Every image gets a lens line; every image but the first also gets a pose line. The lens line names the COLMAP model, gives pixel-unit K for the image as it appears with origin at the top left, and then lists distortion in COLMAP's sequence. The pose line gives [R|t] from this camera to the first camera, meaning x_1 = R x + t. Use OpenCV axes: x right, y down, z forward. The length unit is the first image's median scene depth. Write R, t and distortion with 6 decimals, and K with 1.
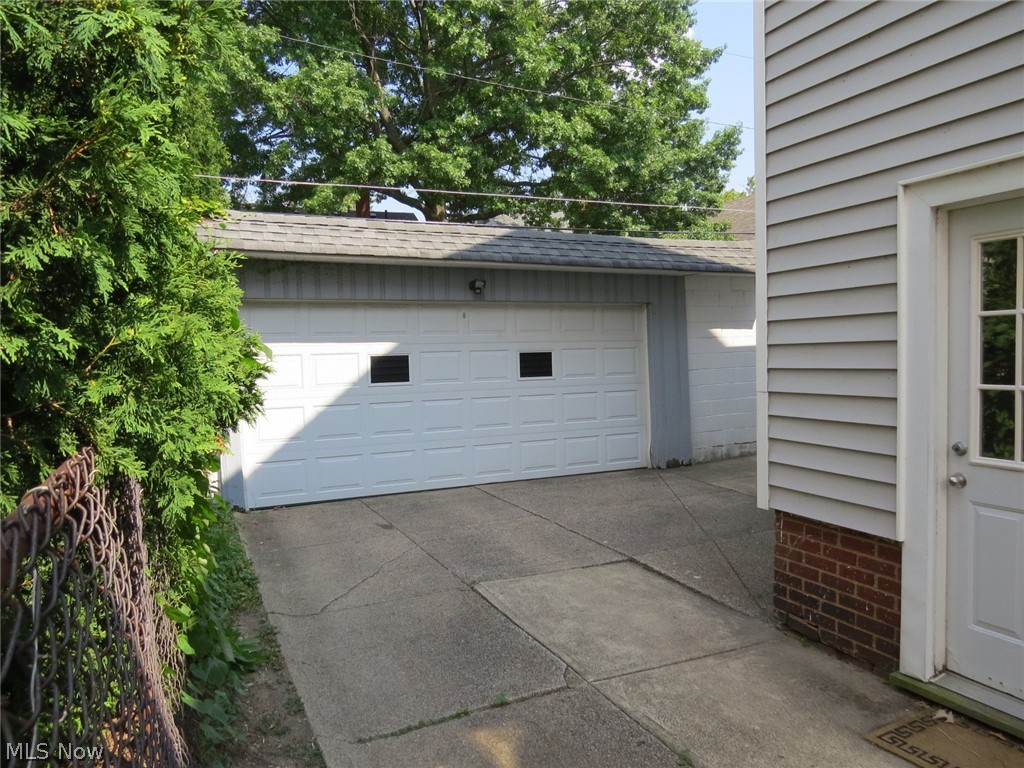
lens RADIAL K [[736.9, 0, 512.0], [0, 736.9, 384.0], [0, 0, 1]] dist [-0.013384, -0.003499]
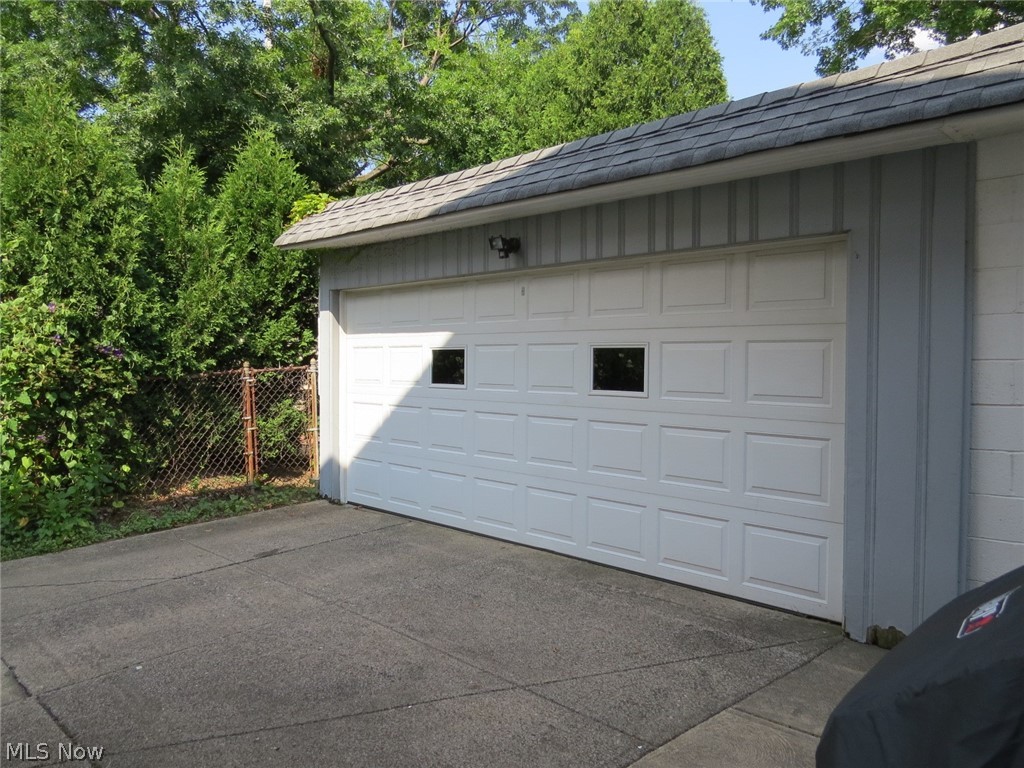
lens RADIAL K [[736.9, 0, 512.0], [0, 736.9, 384.0], [0, 0, 1]] dist [-0.013384, -0.003499]
pose [[0.348151, 0.070350, -0.934795, 0.574212], [-0.026878, 0.997519, 0.065060, -0.053010], [0.937053, 0.002475, 0.349178, 0.774418]]
